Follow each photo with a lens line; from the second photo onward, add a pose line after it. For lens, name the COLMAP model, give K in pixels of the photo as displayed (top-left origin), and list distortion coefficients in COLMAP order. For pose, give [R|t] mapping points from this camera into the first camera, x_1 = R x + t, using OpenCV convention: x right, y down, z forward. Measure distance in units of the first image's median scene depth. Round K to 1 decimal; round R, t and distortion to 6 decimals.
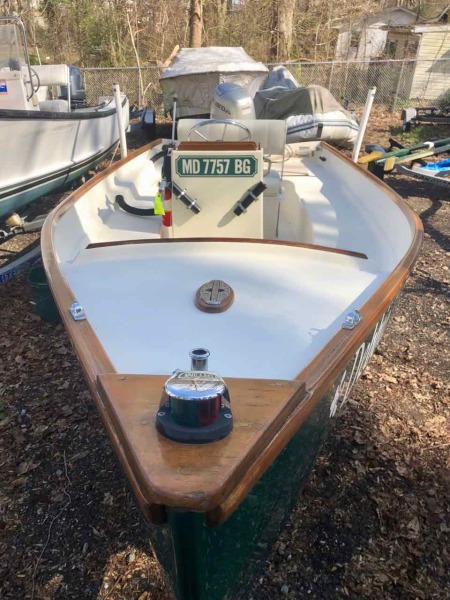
lens RADIAL K [[543.7, 0, 204.4], [0, 543.7, 276.8], [0, 0, 1]] dist [0.009120, -0.013538]
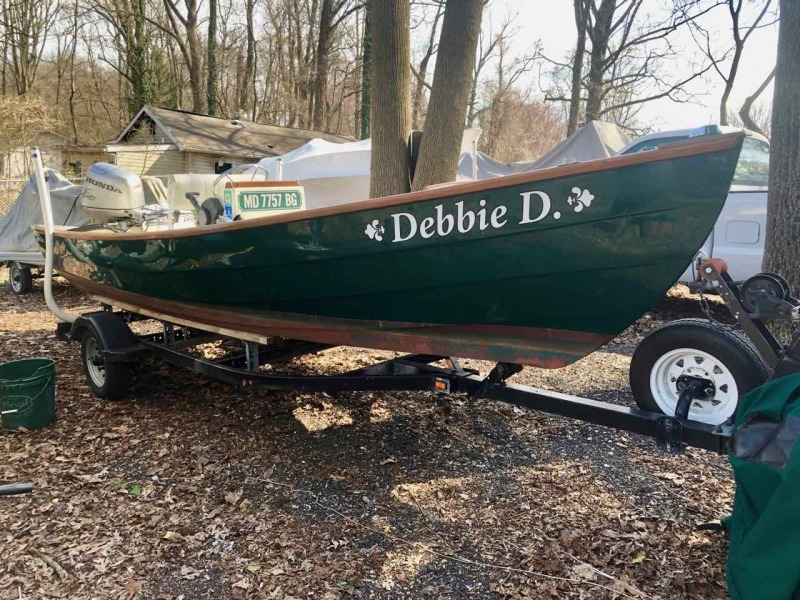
lens RADIAL K [[669.4, 0, 405.0], [0, 669.4, 280.5], [0, 0, 1]] dist [0.006529, 0.000541]
pose [[0.666077, -0.111132, 0.737557, -0.801196], [0.291964, 0.948782, -0.120709, 0.192538], [-0.686366, 0.295742, 0.664409, -0.051579]]
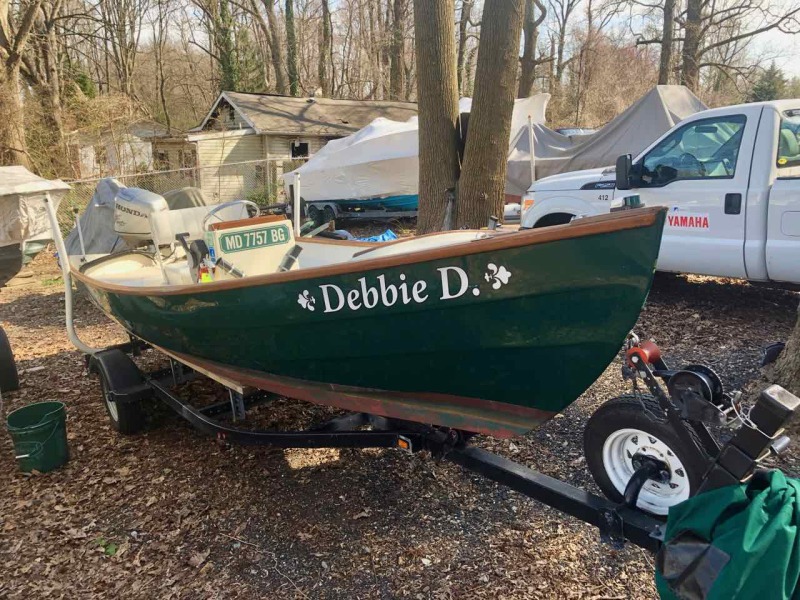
lens RADIAL K [[670.1, 0, 403.1], [0, 670.1, 283.2], [0, 0, 1]] dist [0.002603, 0.002002]
pose [[0.761206, -0.186398, 0.621145, -0.593327], [0.317214, 0.942419, -0.105934, 0.117492], [-0.565633, 0.277673, 0.776503, -0.194336]]
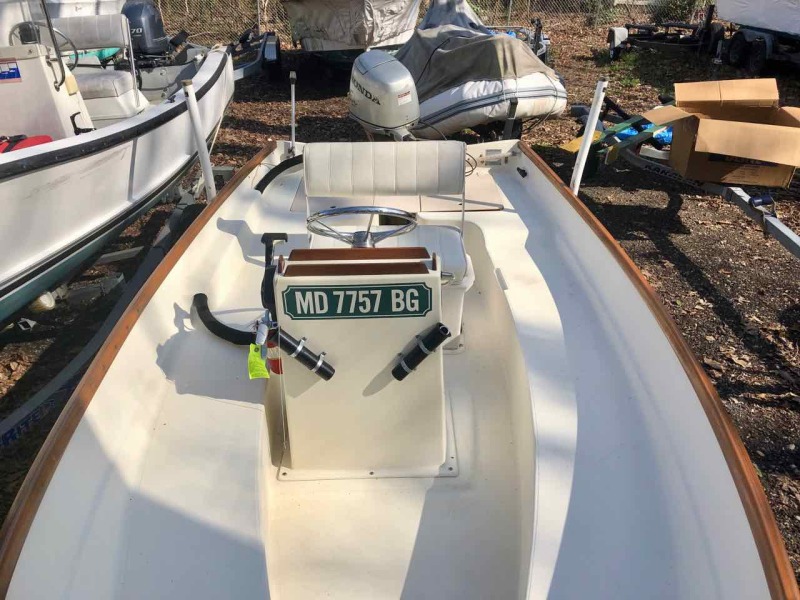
lens RADIAL K [[655.9, 0, 402.6], [0, 655.9, 293.6], [0, 0, 1]] dist [0.015087, -0.000388]
pose [[0.997078, -0.047783, 0.059598, 0.027220], [0.040589, 0.992353, 0.116568, -0.277489], [-0.064712, -0.113809, 0.991393, 0.327504]]
